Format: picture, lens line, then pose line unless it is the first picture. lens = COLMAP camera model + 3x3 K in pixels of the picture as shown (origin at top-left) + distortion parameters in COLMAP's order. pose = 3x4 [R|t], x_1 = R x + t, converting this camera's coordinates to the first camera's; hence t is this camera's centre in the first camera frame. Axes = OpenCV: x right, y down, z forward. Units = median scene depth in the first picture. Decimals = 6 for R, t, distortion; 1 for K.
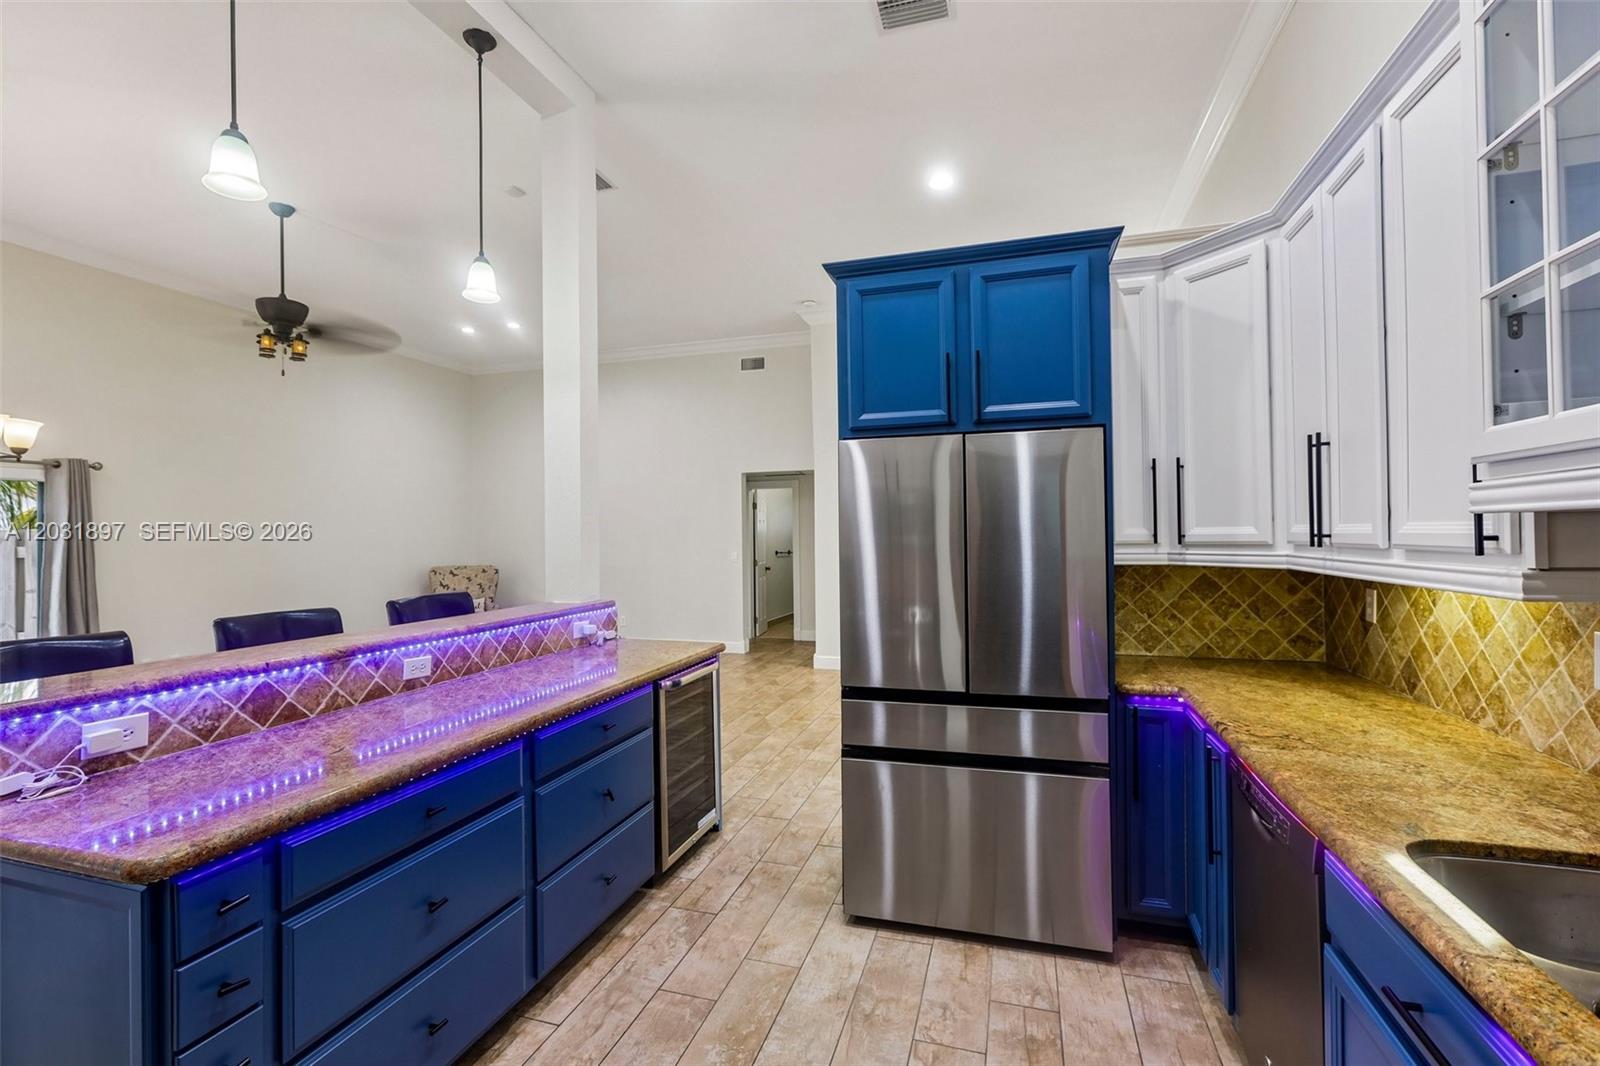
lens RADIAL K [[708.2, 0, 797.7], [0, 708.2, 527.0], [0, 0, 1]] dist [0.001457, 0.000761]
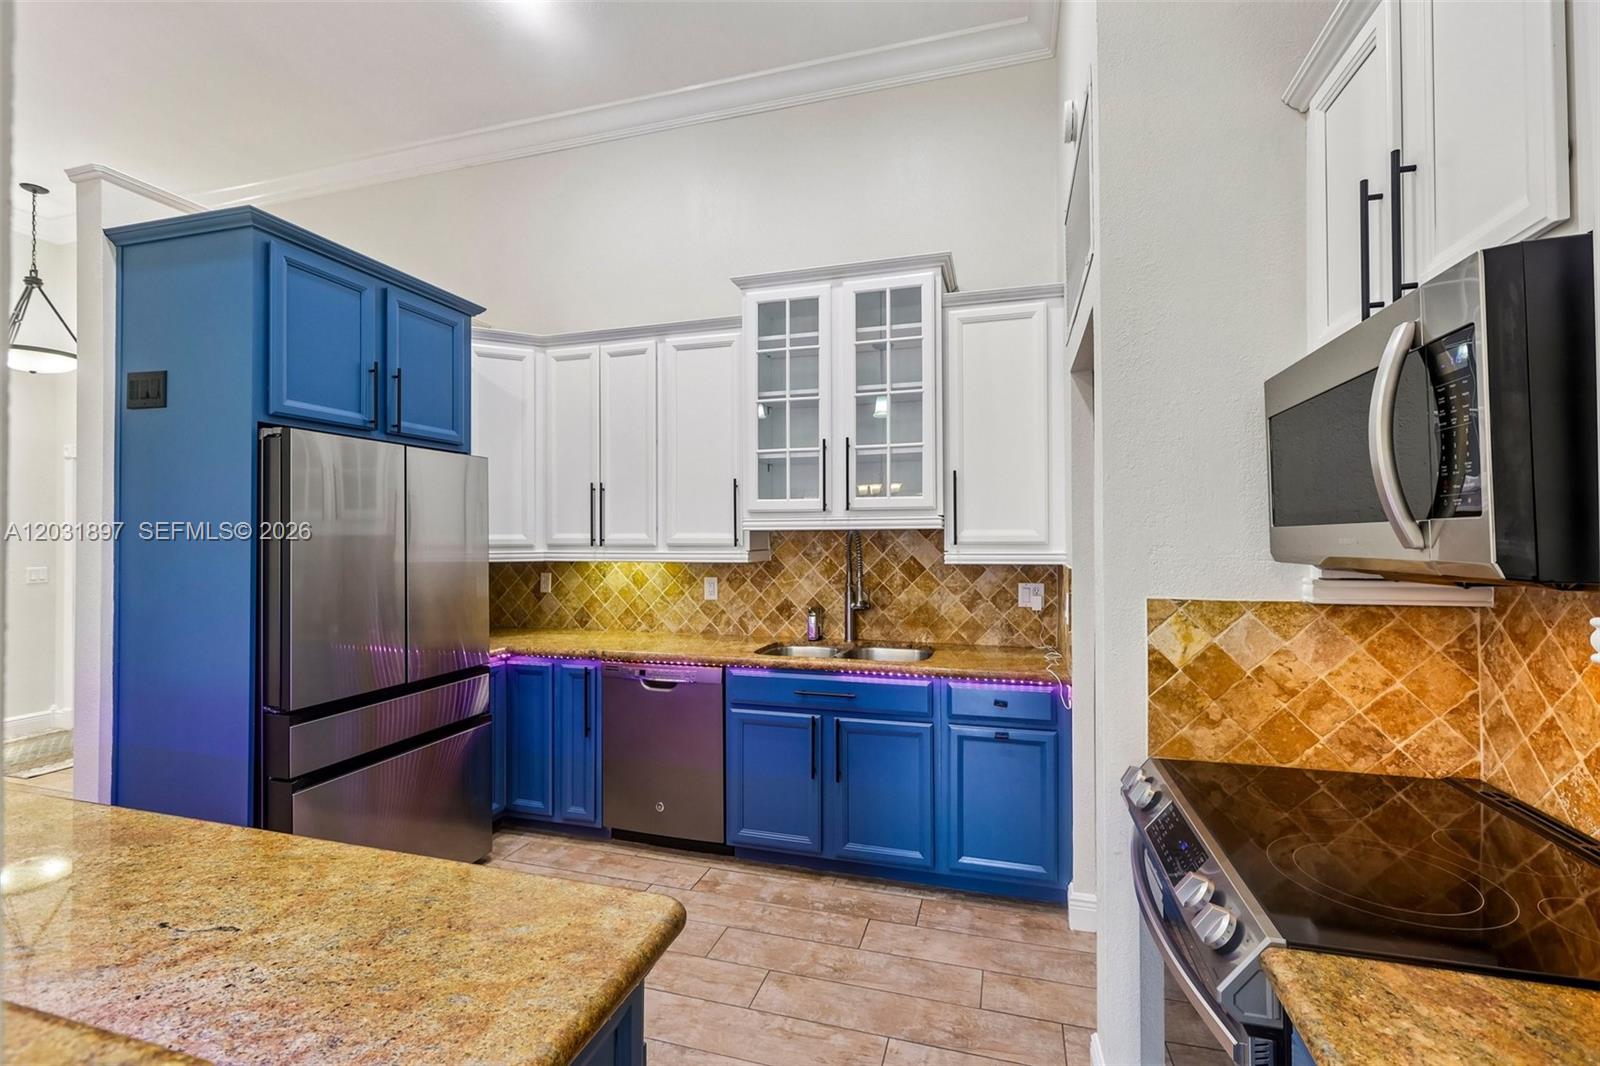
lens RADIAL K [[712.0, 0, 796.7], [0, 712.0, 529.7], [0, 0, 1]] dist [0.001049, 0.000681]
pose [[-0.011858, 0.022526, 0.999676, -0.851075], [-0.008067, 0.999712, -0.022623, 0.018350], [-0.999897, -0.008332, -0.011673, 0.411887]]
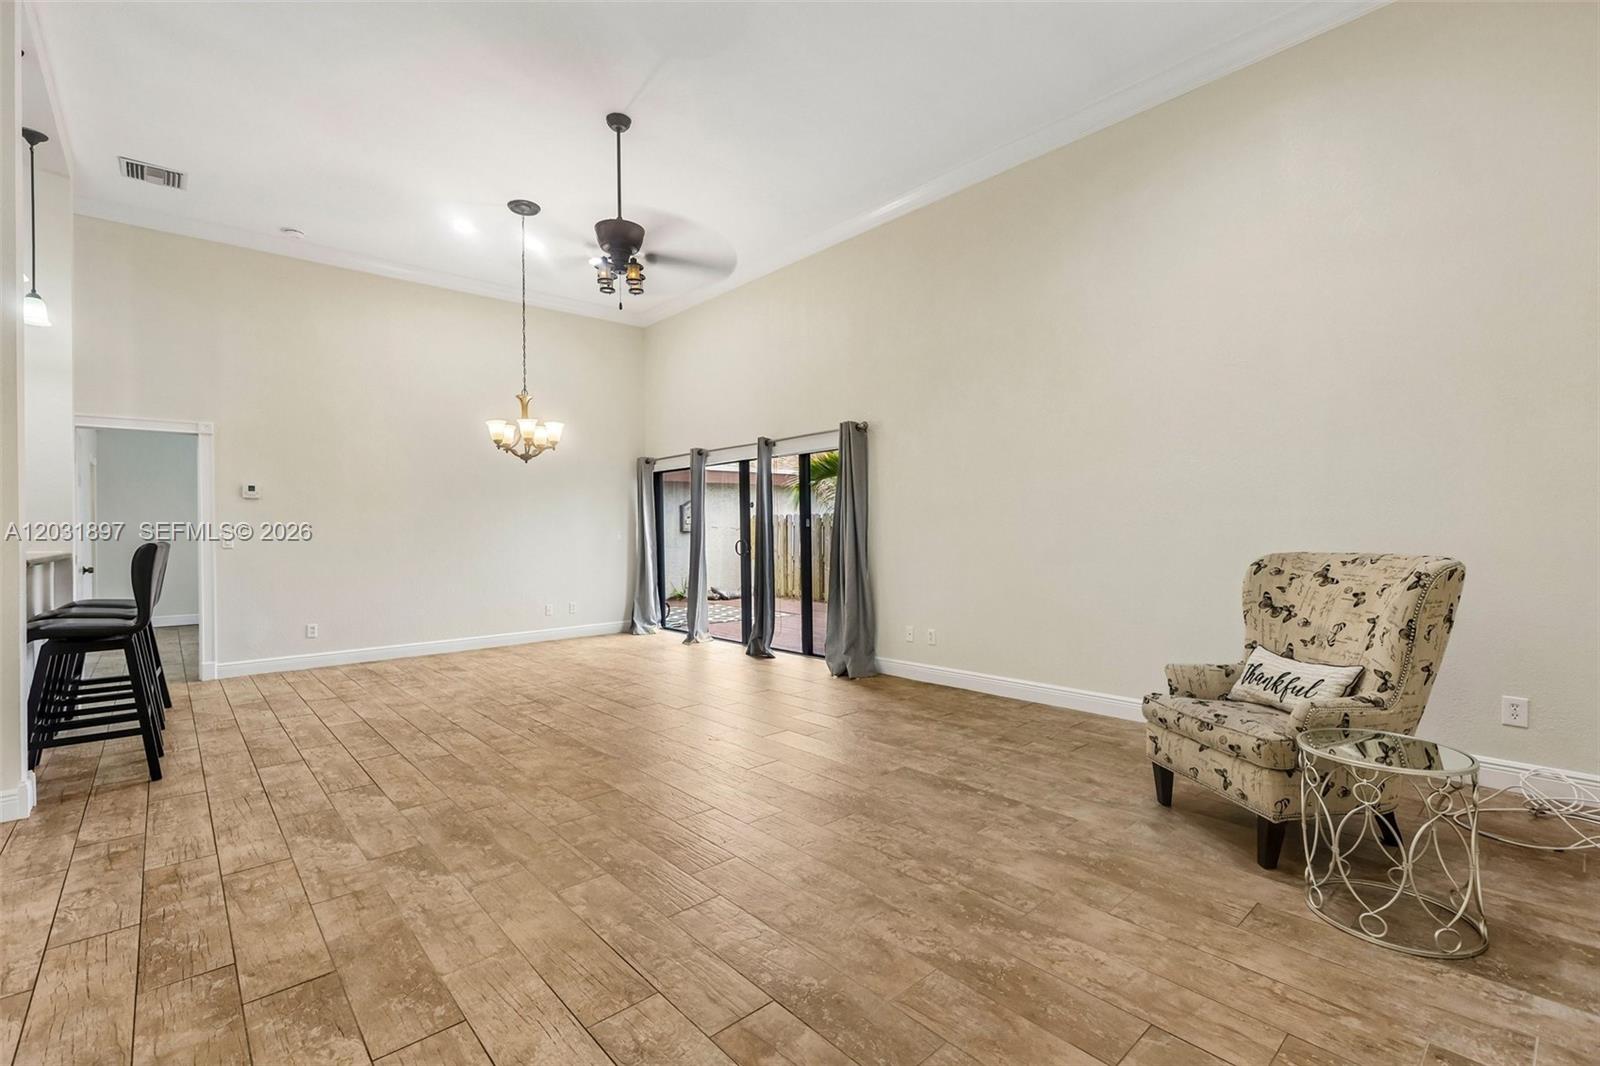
lens RADIAL K [[708.0, 0, 800.0], [0, 708.0, 533.0], [0, 0, 1]] dist [-0.000373, -0.000042]
pose [[-0.507643, 0.020167, -0.861332, -0.137645], [0.023978, 0.999669, 0.009274, 0.128553], [0.861234, -0.015945, -0.507959, 3.255164]]
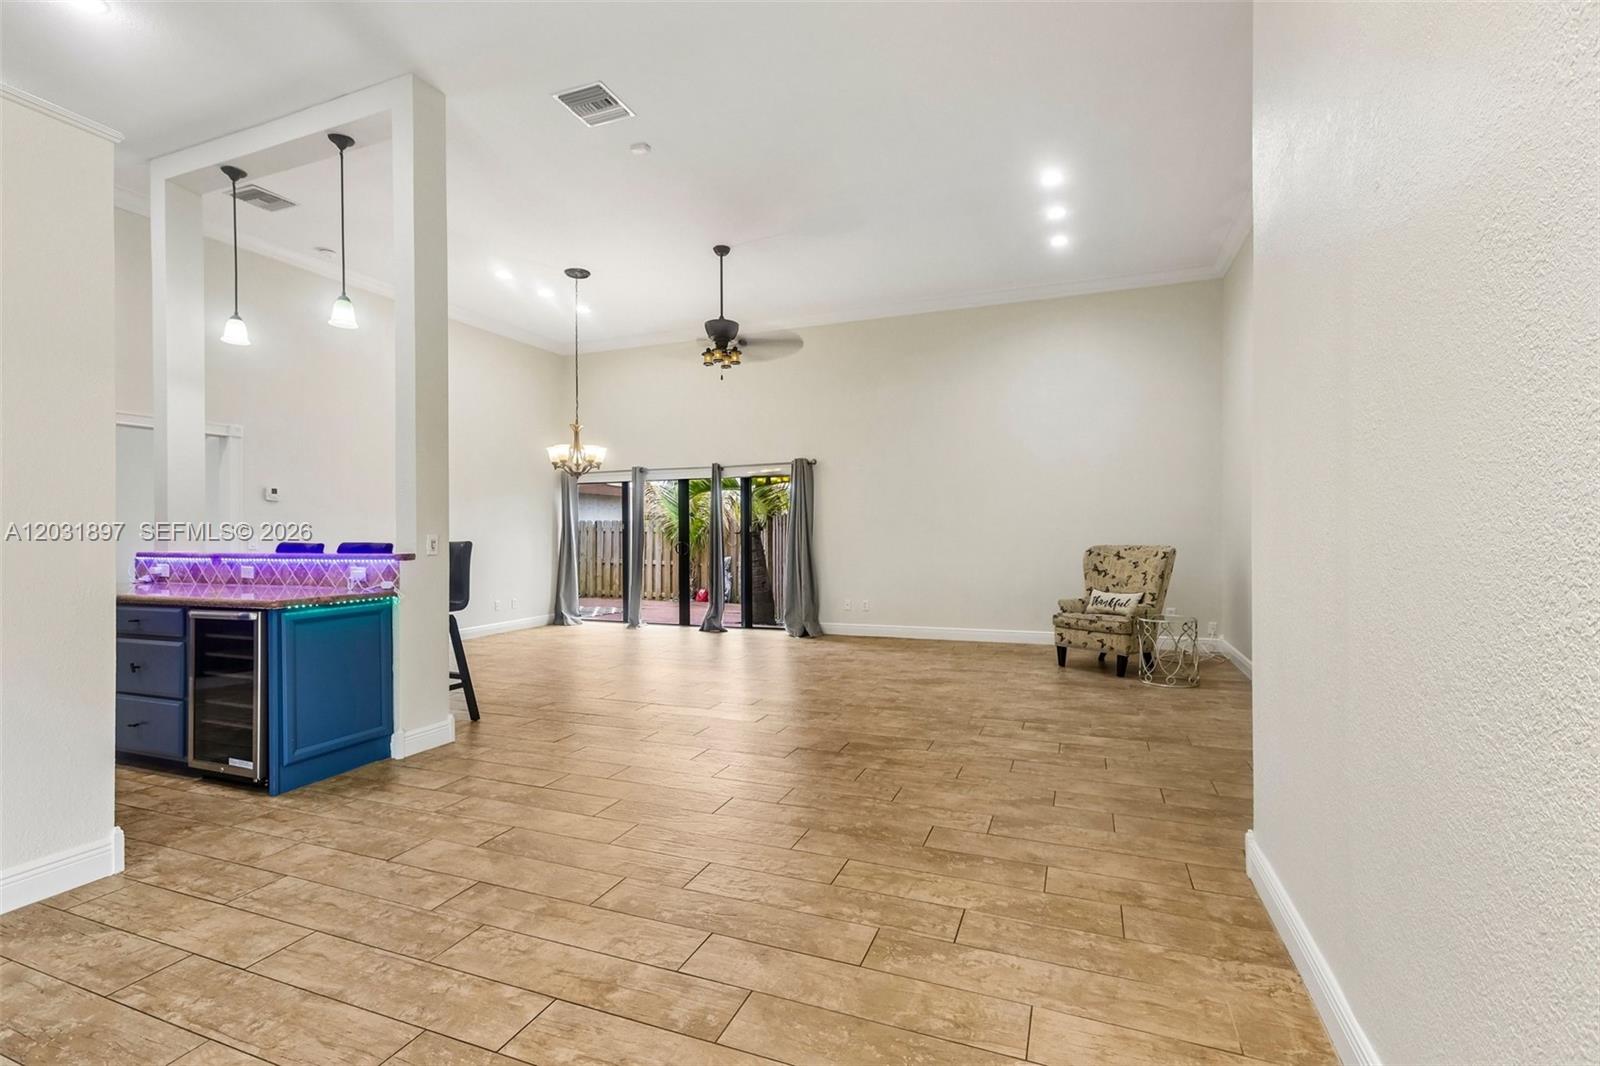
lens RADIAL K [[708.0, 0, 800.0], [0, 708.0, 533.0], [0, 0, 1]] dist [-0.000373, -0.000042]
pose [[-0.069993, 0.010812, -0.997489, 1.073314], [0.015442, 0.999833, 0.009754, 0.105188], [0.997428, -0.014720, -0.070148, 2.433169]]
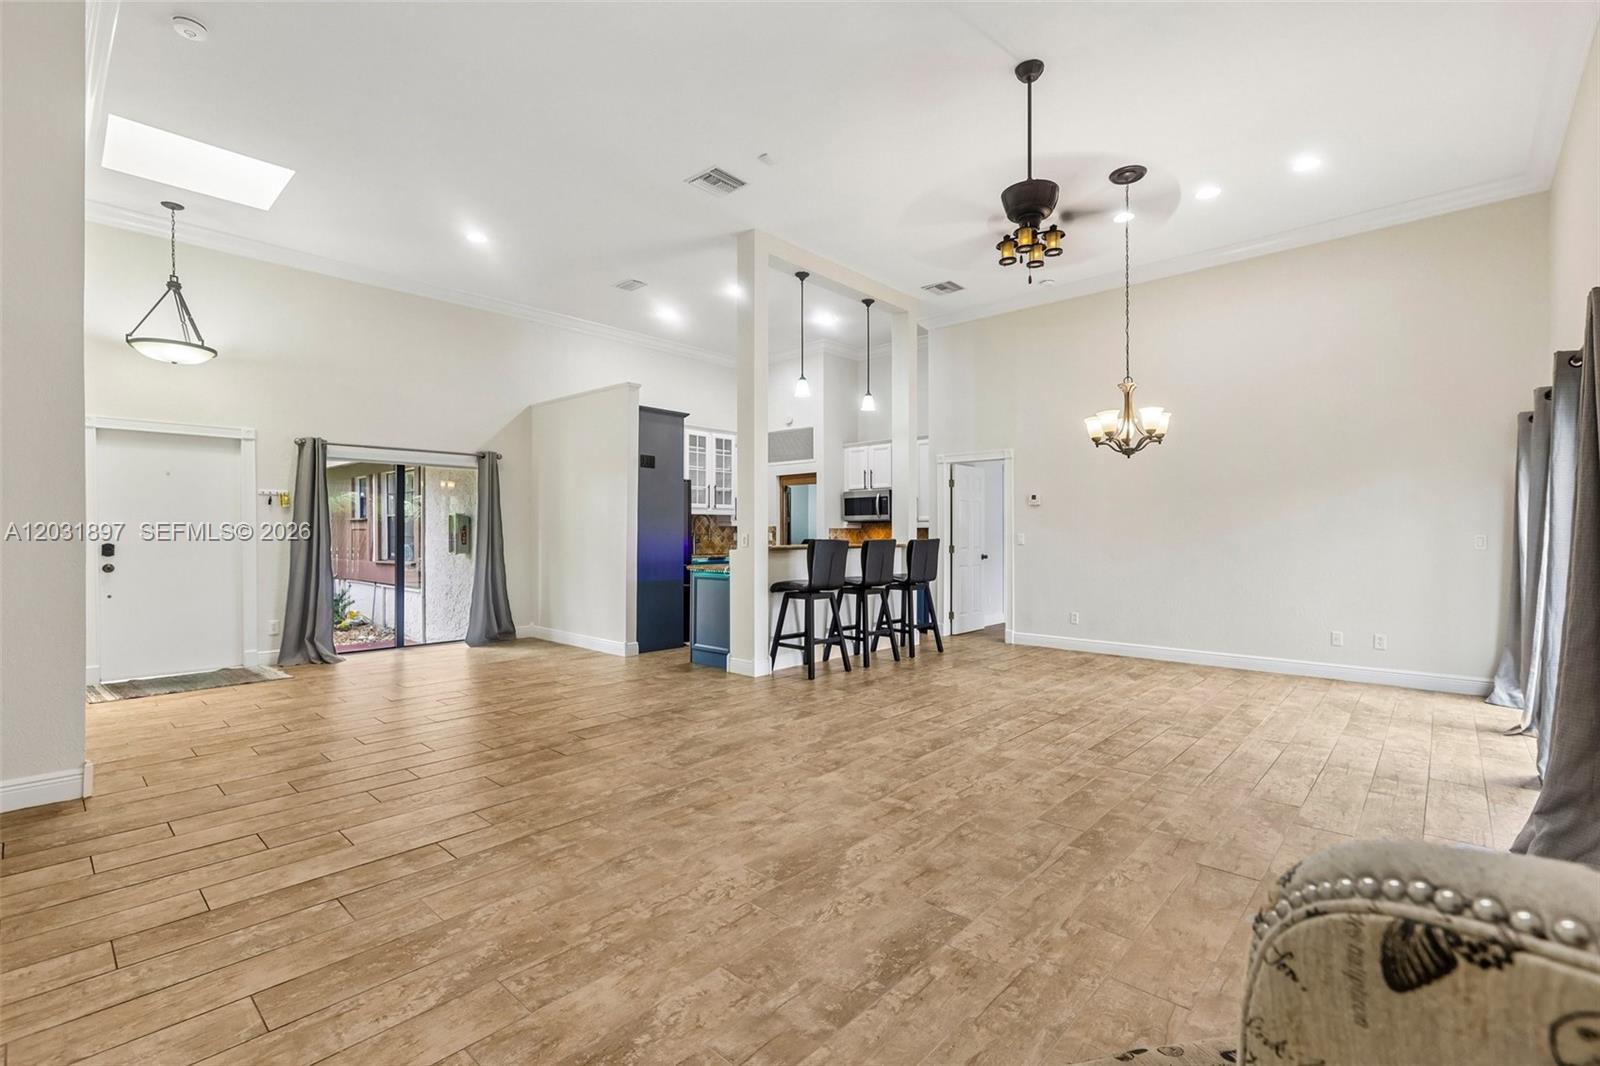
lens RADIAL K [[712.0, 0, 796.7], [0, 712.0, 529.7], [0, 0, 1]] dist [0.001049, 0.000681]
pose [[-0.906971, 0.012282, 0.421015, -1.626590], [0.004794, 0.999811, -0.018839, 0.145122], [-0.421166, -0.015068, -0.906858, 3.606998]]
